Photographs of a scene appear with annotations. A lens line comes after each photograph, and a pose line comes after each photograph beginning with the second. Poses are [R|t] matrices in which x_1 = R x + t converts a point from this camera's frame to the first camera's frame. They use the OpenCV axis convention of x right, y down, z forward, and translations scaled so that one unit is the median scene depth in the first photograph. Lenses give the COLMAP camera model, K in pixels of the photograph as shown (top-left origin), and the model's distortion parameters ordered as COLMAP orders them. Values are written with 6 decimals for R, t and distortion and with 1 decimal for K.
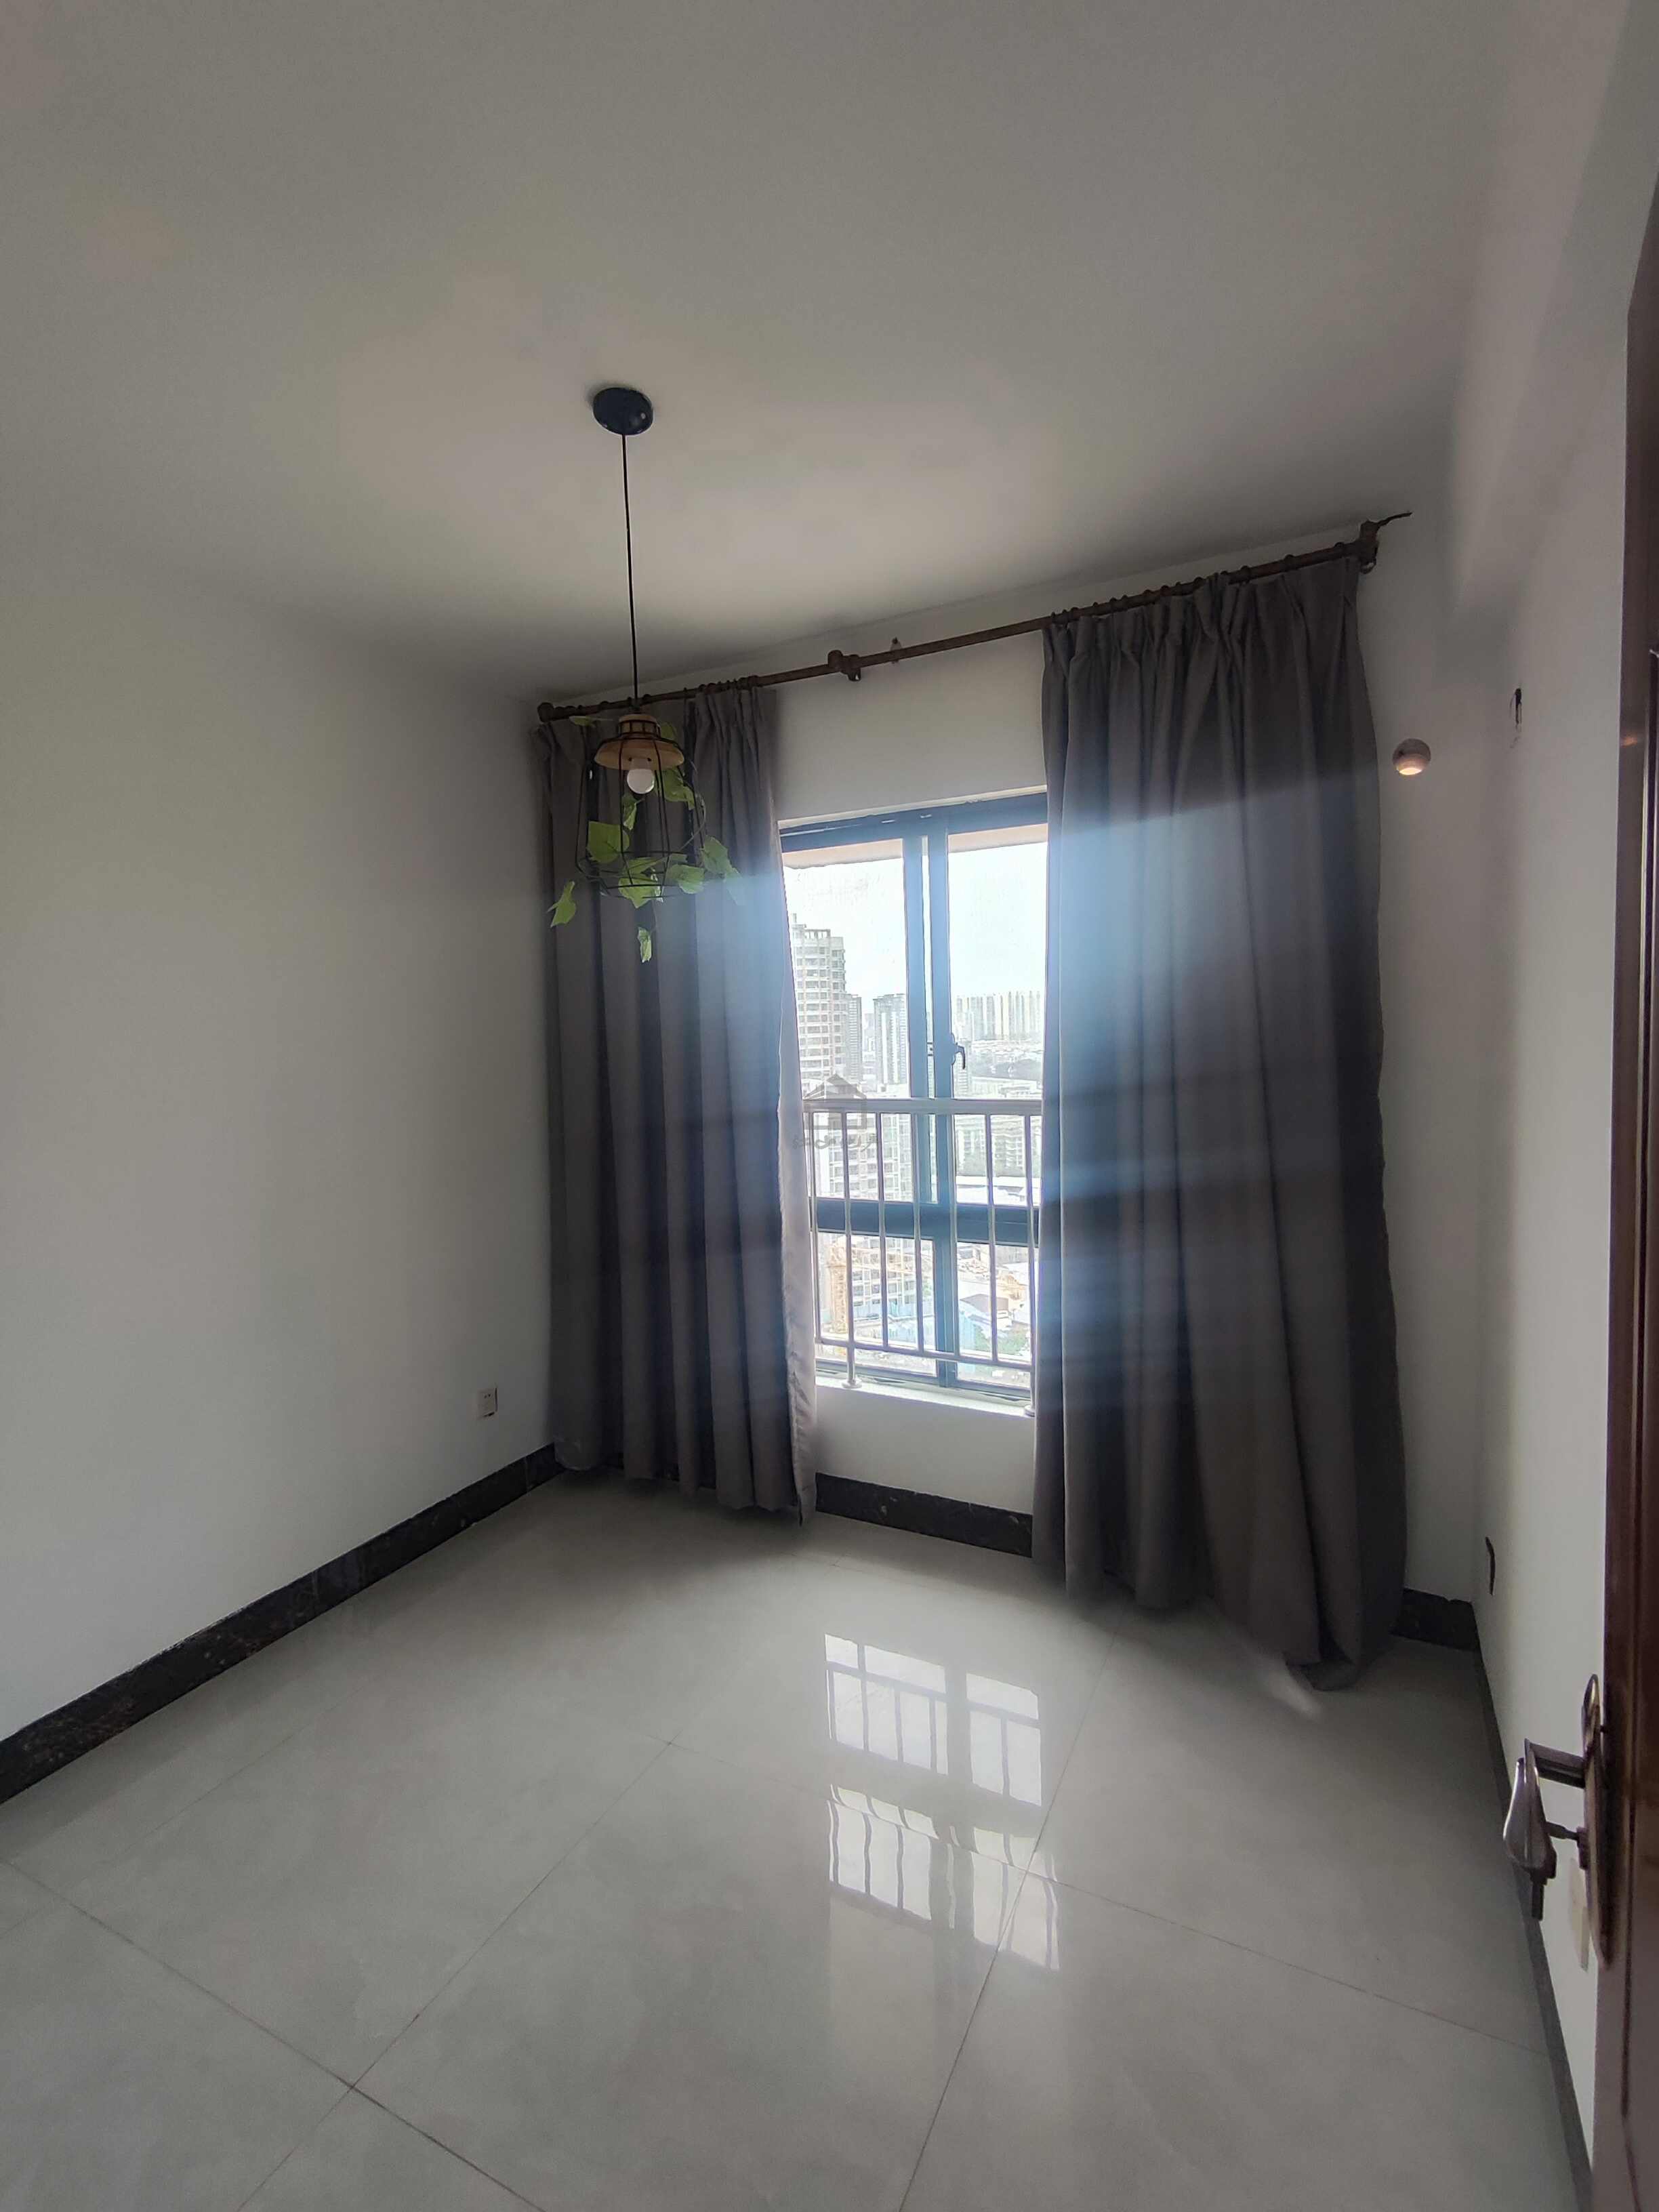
lens RADIAL K [[1040.5, 0, 829.5], [0, 1040.5, 1106.0], [0, 0, 1]] dist [0.001452, -0.000068]
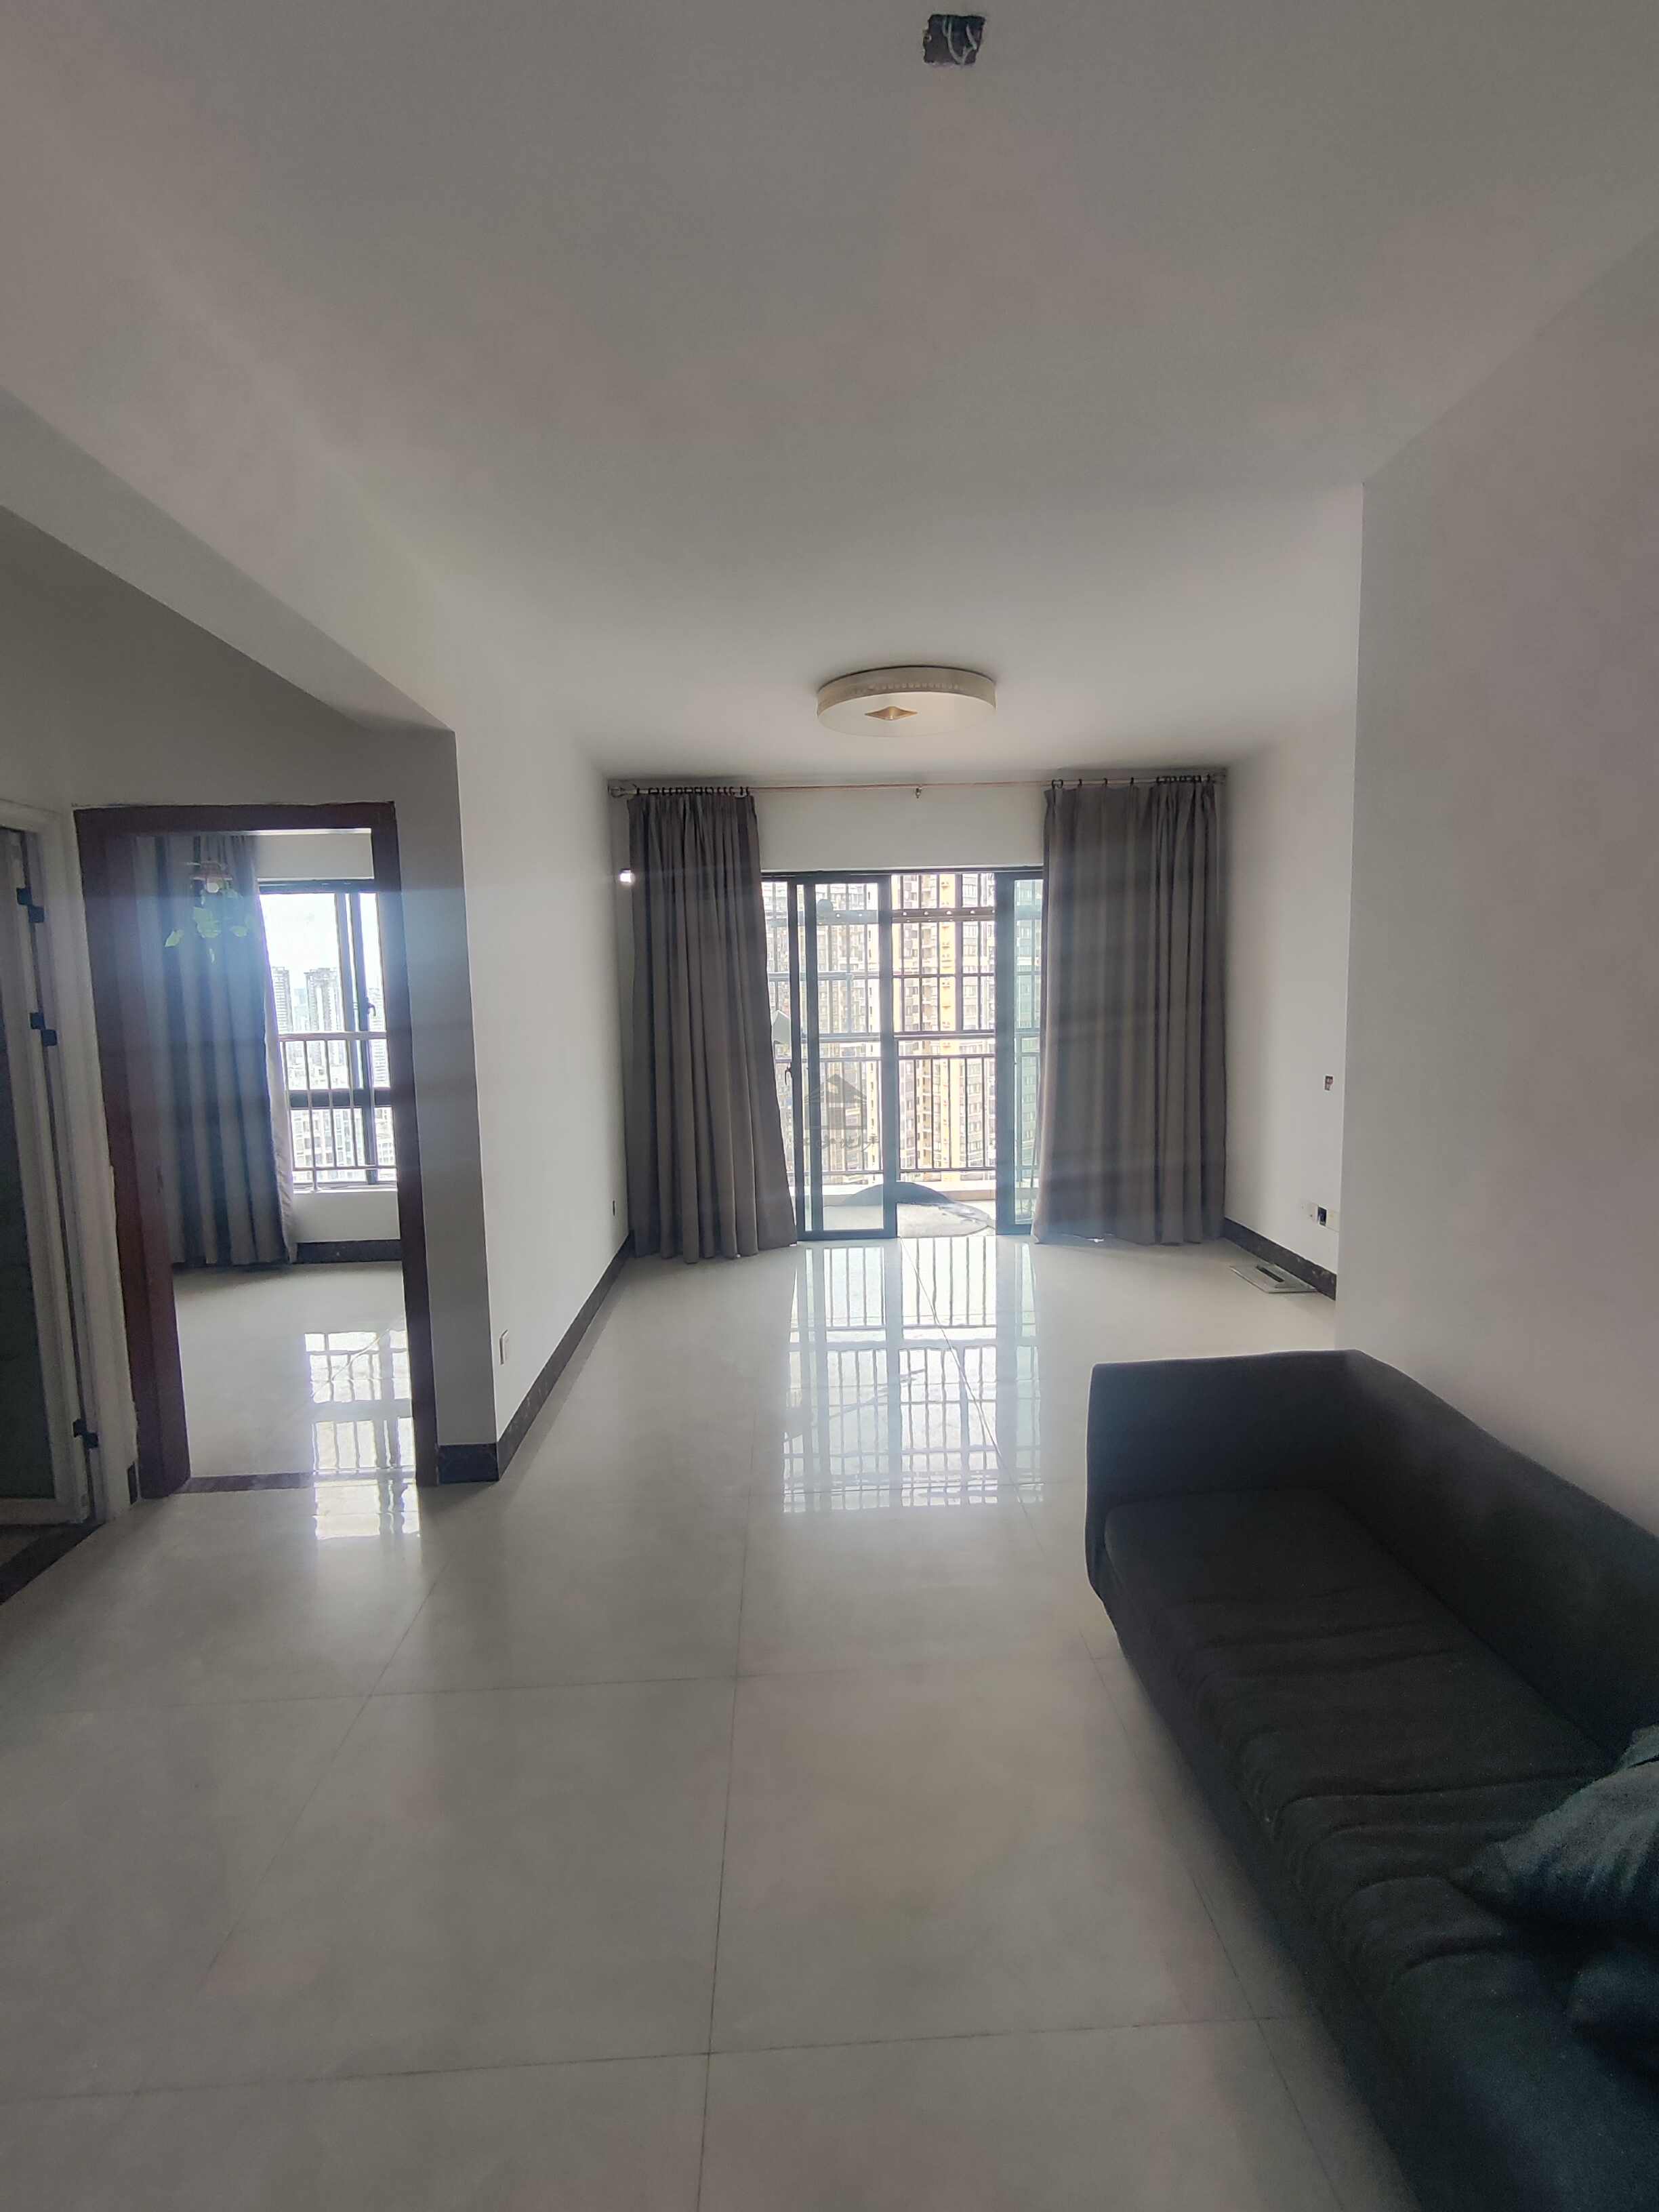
lens RADIAL K [[1015.9, 0, 825.8], [0, 1015.9, 1098.4], [0, 0, 1]] dist [0.002148, 0.000247]
pose [[0.871108, -0.034599, 0.489872, -0.069194], [0.027387, 0.999385, 0.021885, 0.095002], [-0.490328, -0.005648, 0.871520, -1.024824]]
